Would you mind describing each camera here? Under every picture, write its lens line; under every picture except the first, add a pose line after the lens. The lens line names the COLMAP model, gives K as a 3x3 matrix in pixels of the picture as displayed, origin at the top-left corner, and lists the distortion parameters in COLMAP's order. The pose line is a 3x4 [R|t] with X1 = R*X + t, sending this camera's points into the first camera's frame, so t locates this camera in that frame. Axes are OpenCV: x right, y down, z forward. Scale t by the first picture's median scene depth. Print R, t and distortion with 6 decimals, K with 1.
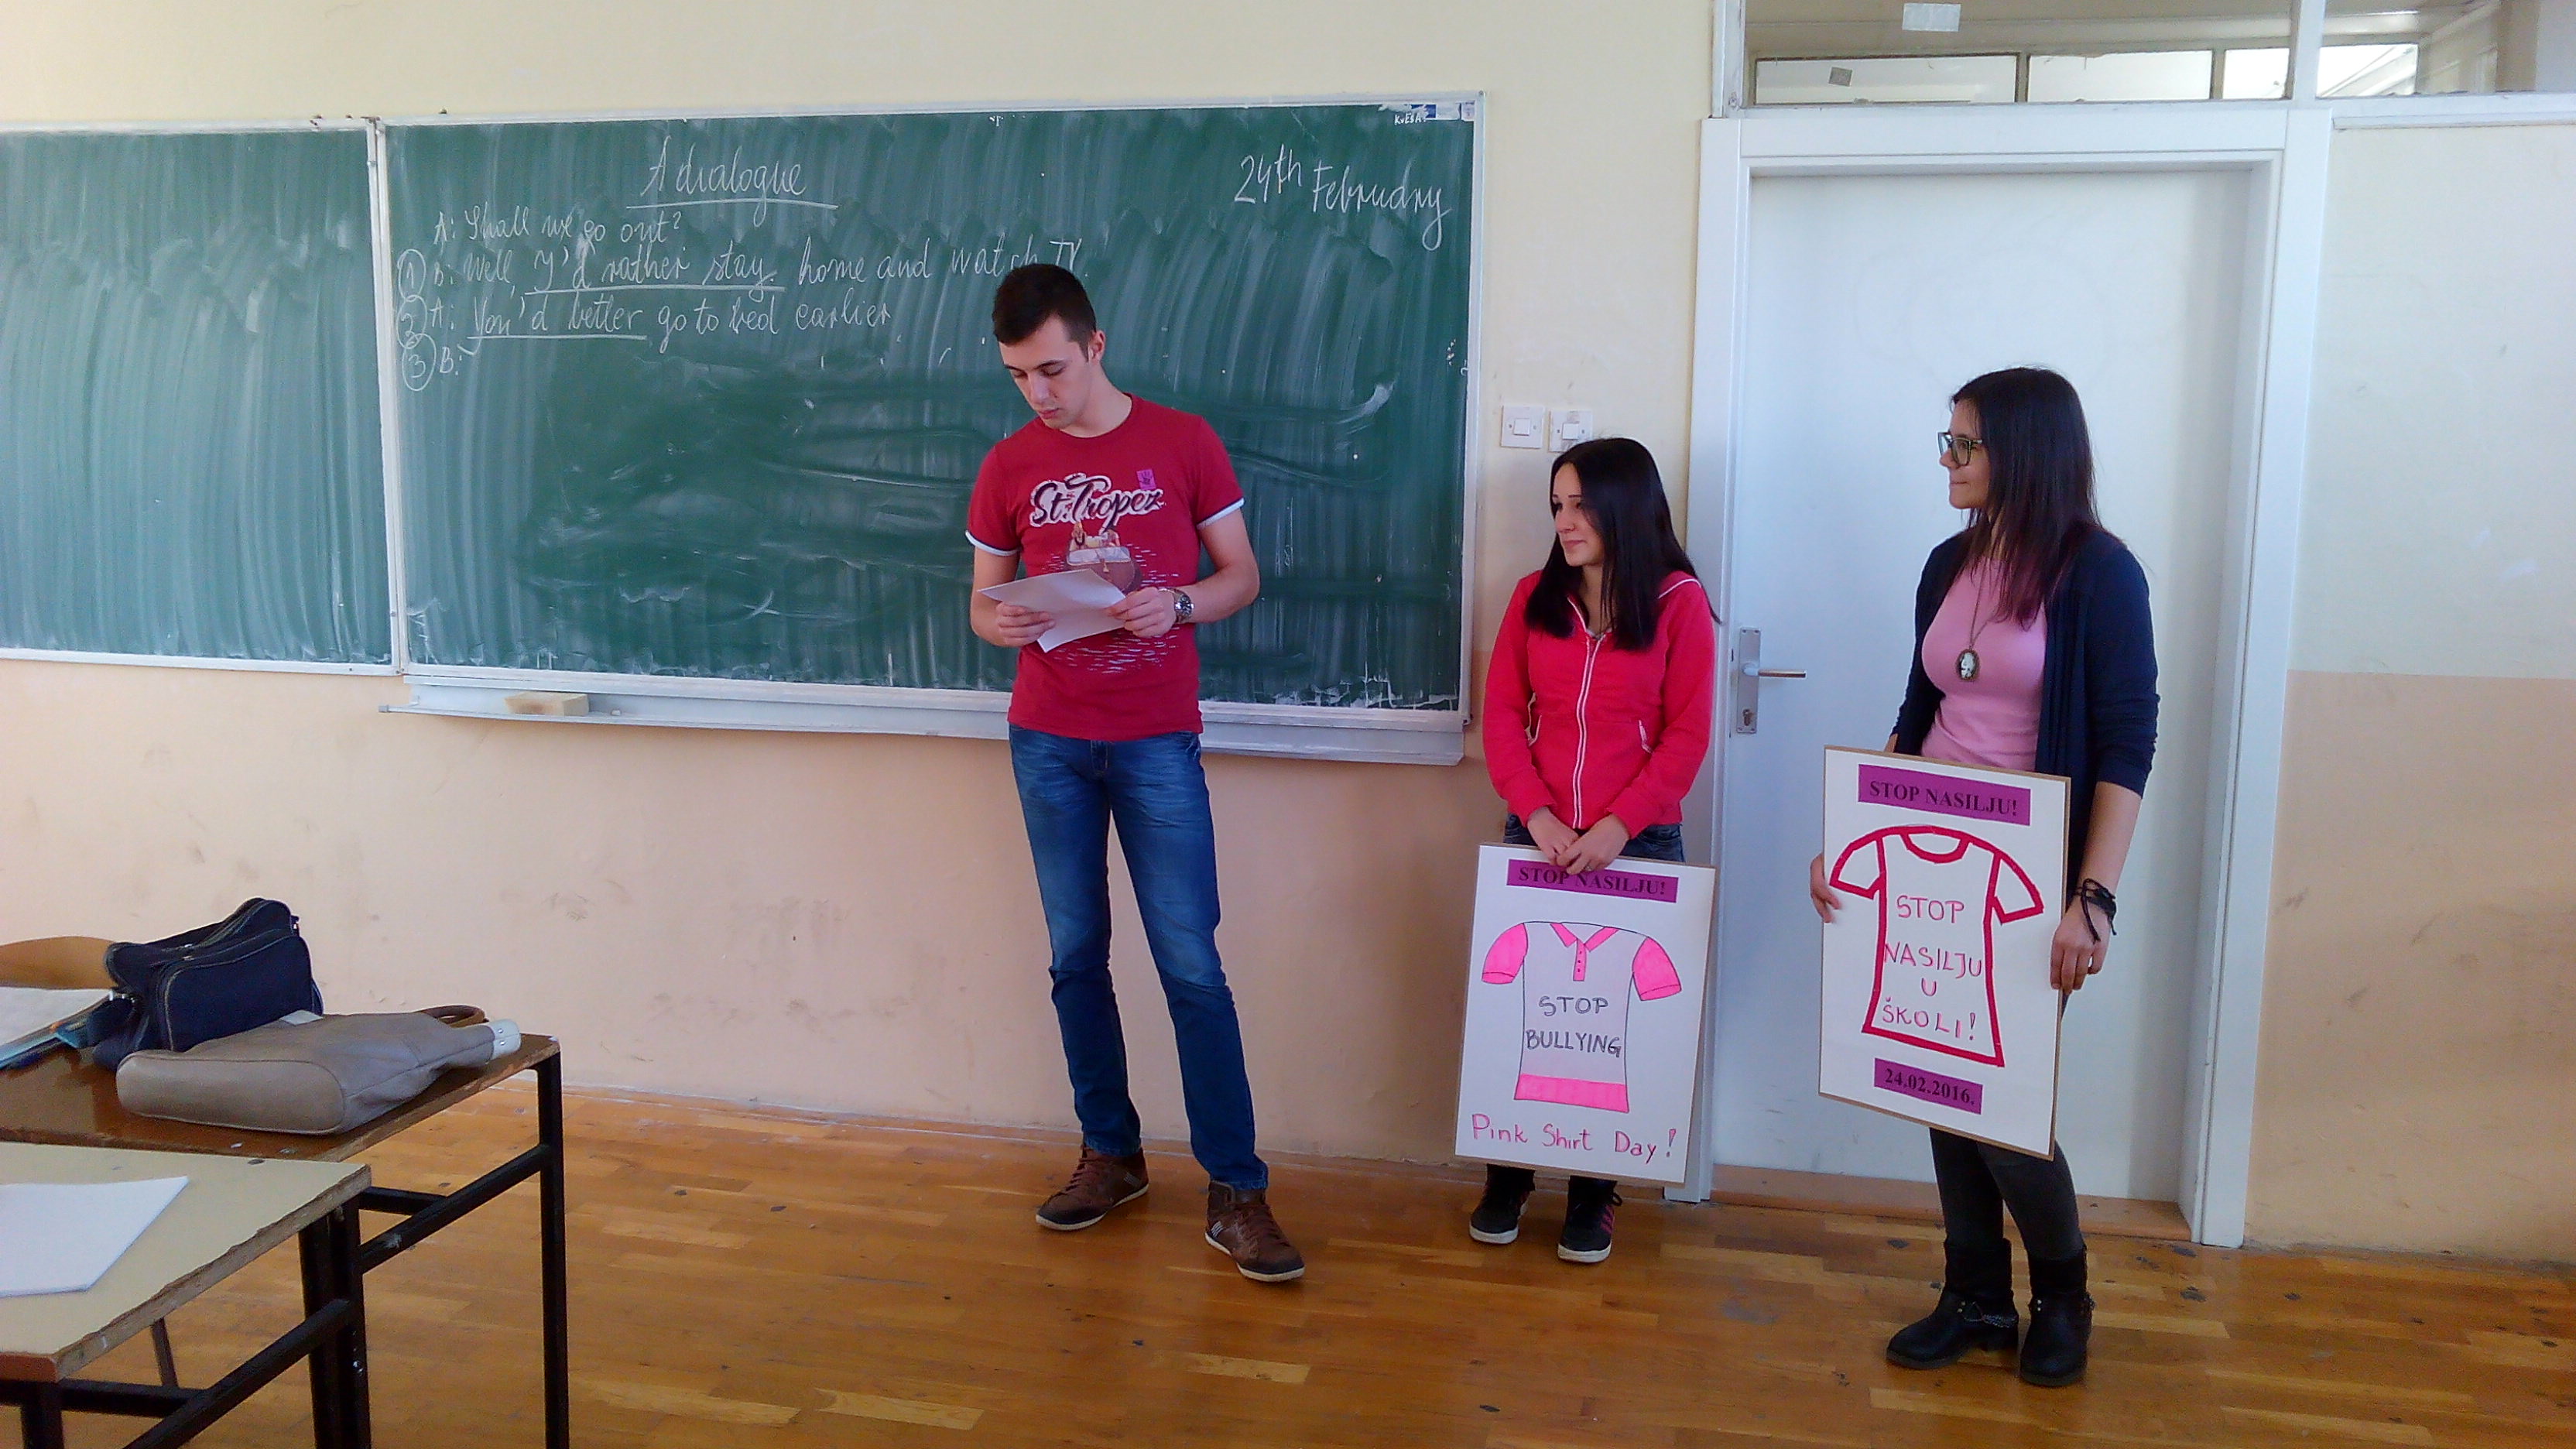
lens RADIAL K [[2162.5, 0, 1288.0], [0, 2162.5, 724.5], [0, 0, 1]] dist [0.000770, 0.000422]
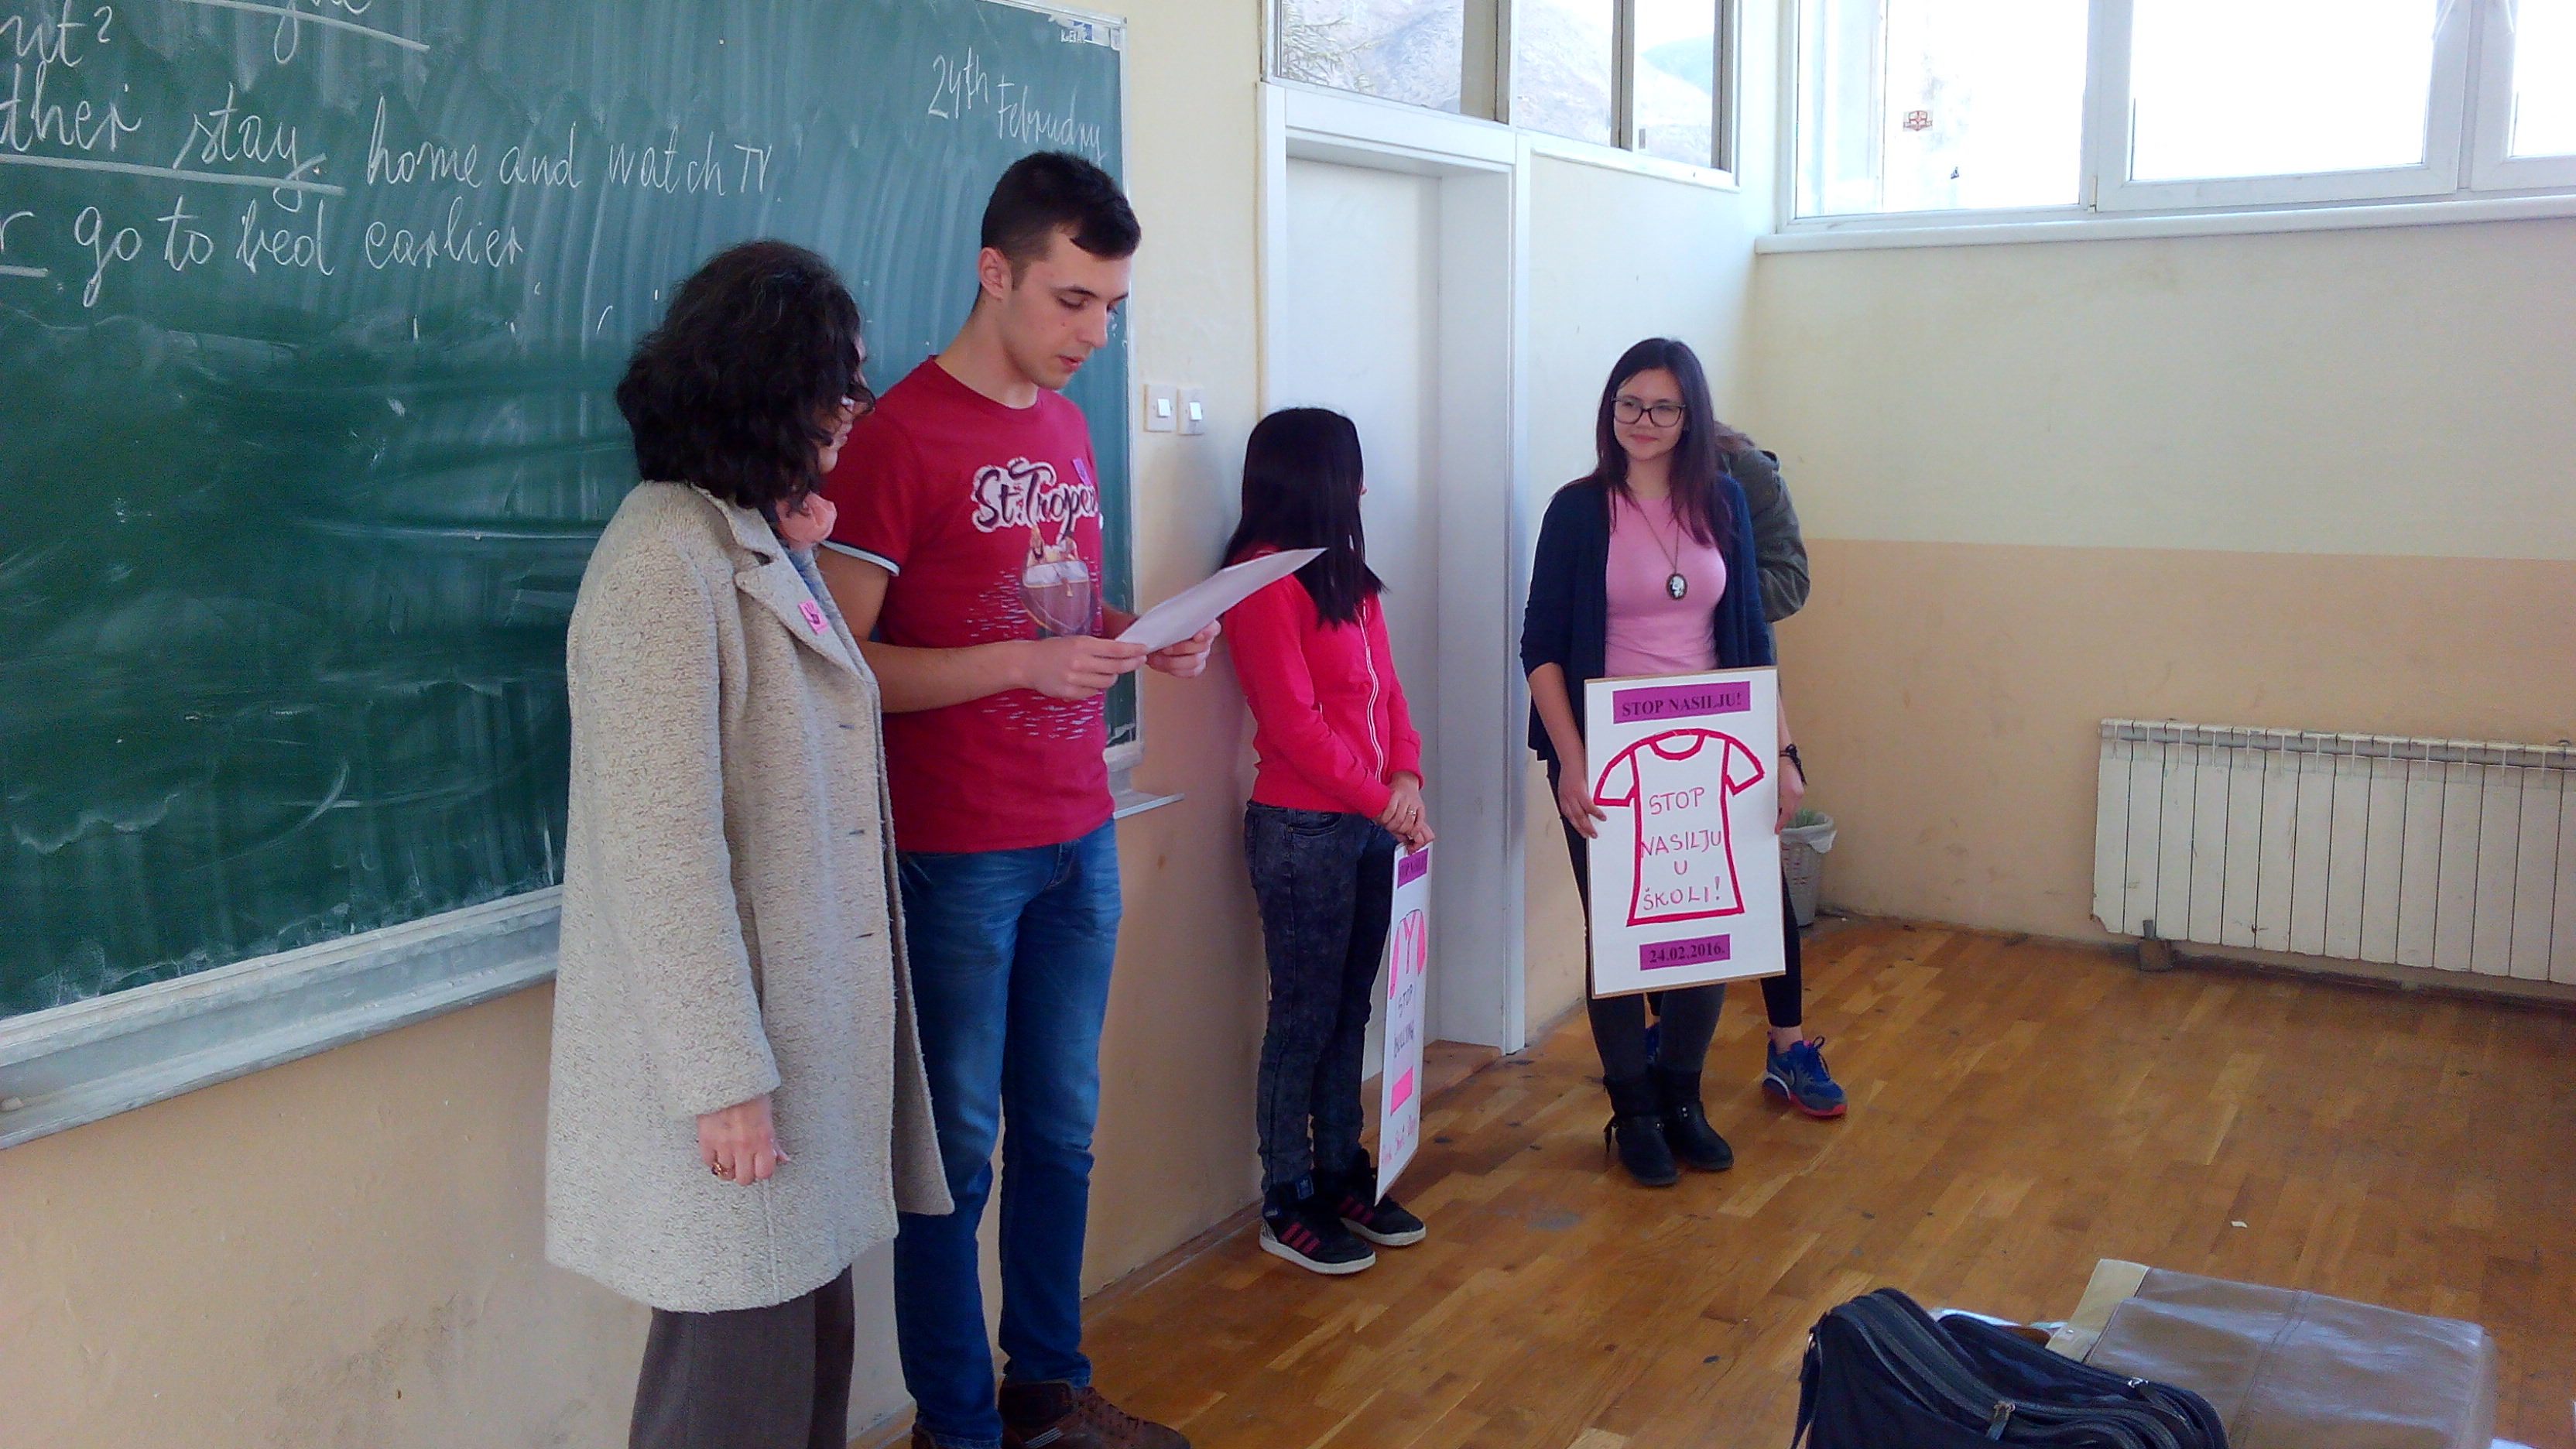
lens RADIAL K [[2141.7, 0, 1288.0], [0, 2141.7, 724.5], [0, 0, 1]] dist [-0.159630, 0.238188]
pose [[0.321449, -0.162876, 0.932814, -0.651581], [0.164602, 0.979710, 0.114343, -0.093747], [-0.932511, 0.116787, 0.341736, 0.624345]]
